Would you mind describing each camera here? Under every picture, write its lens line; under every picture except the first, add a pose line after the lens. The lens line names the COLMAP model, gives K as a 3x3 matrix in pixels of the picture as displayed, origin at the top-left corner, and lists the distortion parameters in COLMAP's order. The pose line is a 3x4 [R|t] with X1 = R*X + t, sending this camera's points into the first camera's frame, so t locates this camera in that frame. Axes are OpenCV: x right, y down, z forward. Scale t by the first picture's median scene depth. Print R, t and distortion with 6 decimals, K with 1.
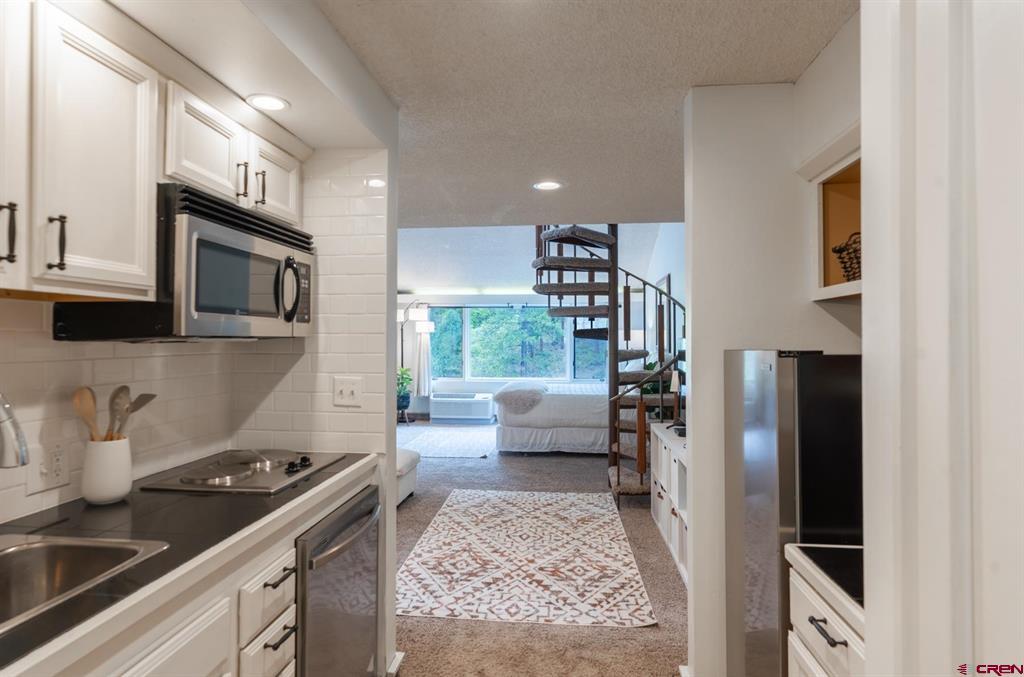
lens RADIAL K [[553.8, 0, 512.2], [0, 553.8, 336.5], [0, 0, 1]] dist [0.002086, 0.000100]
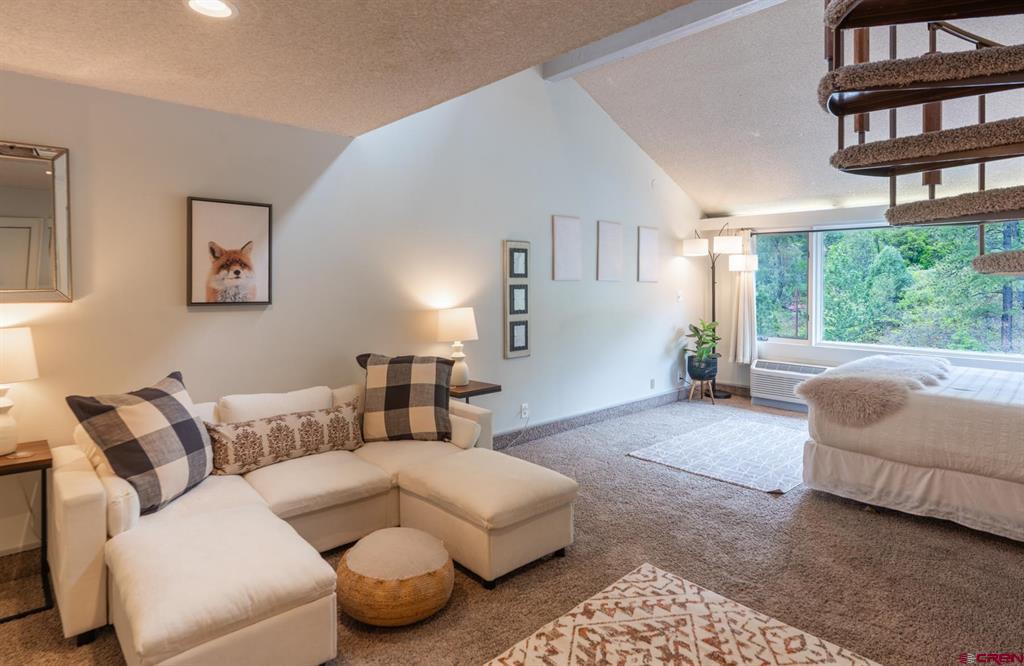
lens RADIAL K [[559.5, 0, 493.3], [0, 559.5, 291.7], [0, 0, 1]] dist [-0.008655, -0.000596]
pose [[0.744703, 0.011961, -0.667288, 0.107914], [0.001555, 0.999806, 0.019658, 0.006098], [0.667394, -0.015677, 0.744540, 0.403634]]
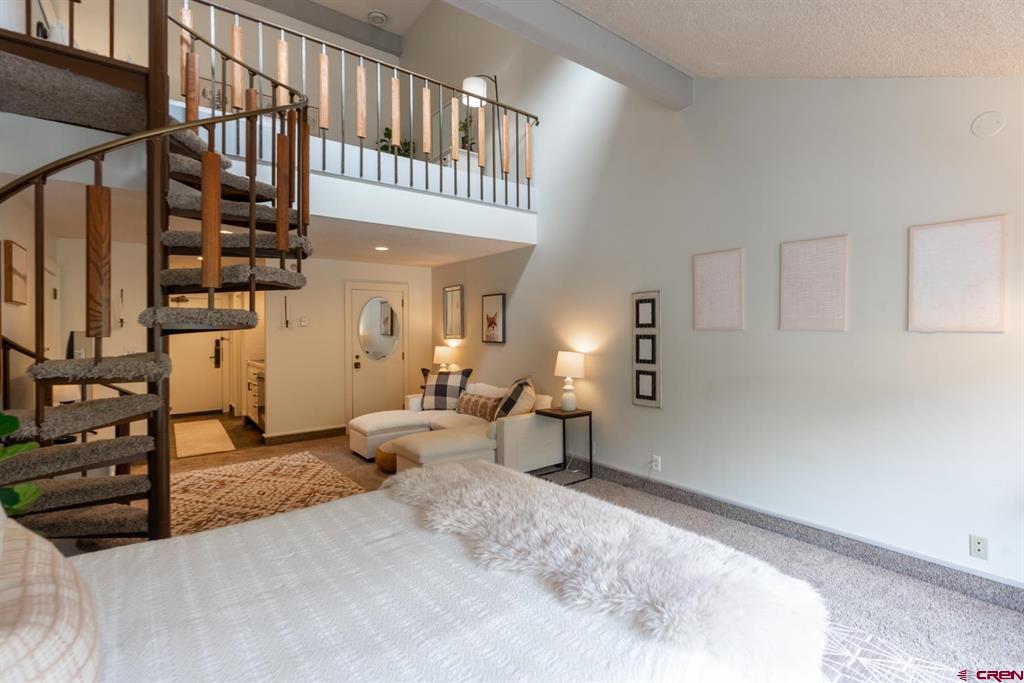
lens RADIAL K [[483.0, 0, 526.9], [0, 483.0, 325.9], [0, 0, 1]] dist [-0.012814, 0.003785]
pose [[-0.713277, 0.001589, -0.700881, 0.197386], [0.010091, 0.999917, -0.008003, 0.003548], [0.700810, -0.012781, -0.713233, 1.231751]]
